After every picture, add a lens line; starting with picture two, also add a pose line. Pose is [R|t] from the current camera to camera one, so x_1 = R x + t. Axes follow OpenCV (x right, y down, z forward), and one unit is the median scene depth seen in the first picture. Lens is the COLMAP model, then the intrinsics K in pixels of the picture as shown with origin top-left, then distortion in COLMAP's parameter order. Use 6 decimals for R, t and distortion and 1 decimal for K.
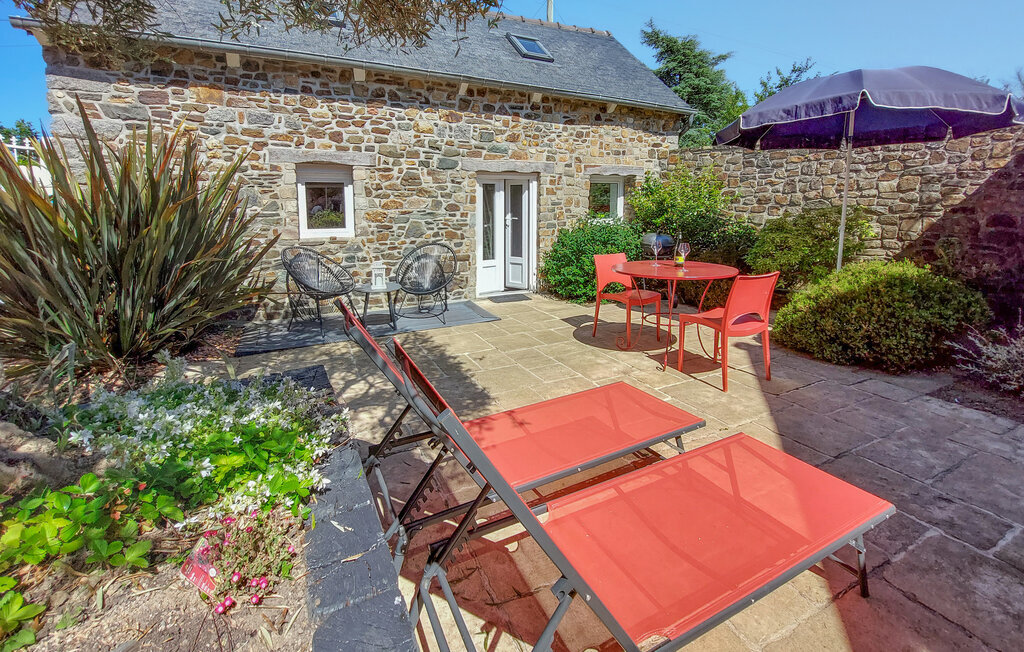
lens RADIAL K [[437.0, 0, 506.8], [0, 437.0, 284.9], [0, 0, 1]] dist [-0.019256, -0.000118]
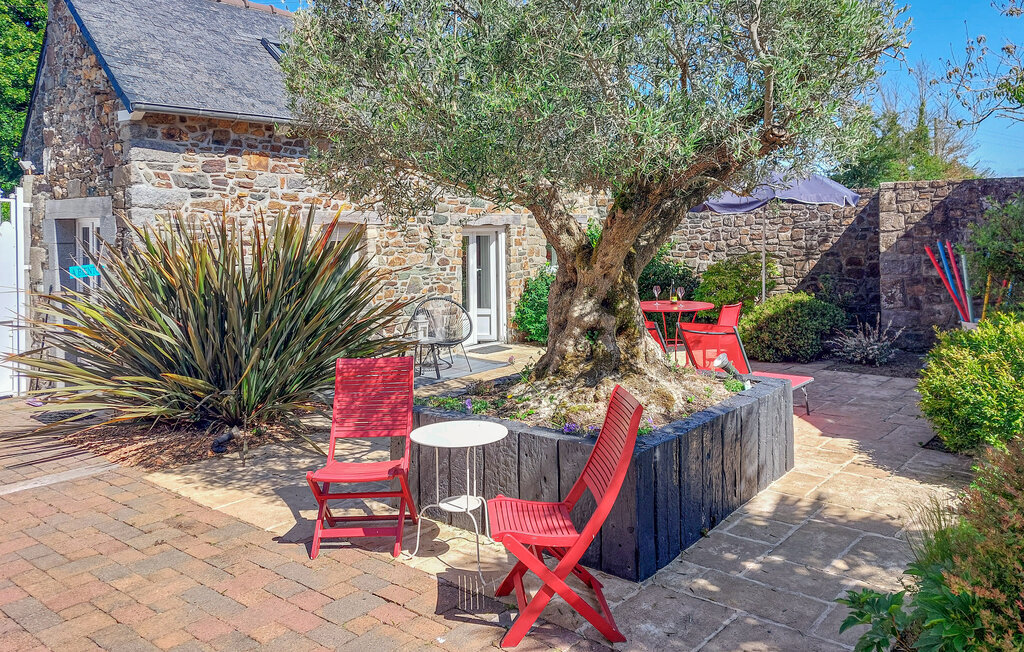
lens RADIAL K [[779.3, 0, 513.7], [0, 779.3, 324.9], [0, 0, 1]] dist [0.046208, -0.027020]
pose [[0.917652, -0.060717, 0.392719, -0.794165], [0.080479, 0.996175, -0.034038, 0.049737], [-0.389150, 0.062841, 0.919028, -0.822942]]
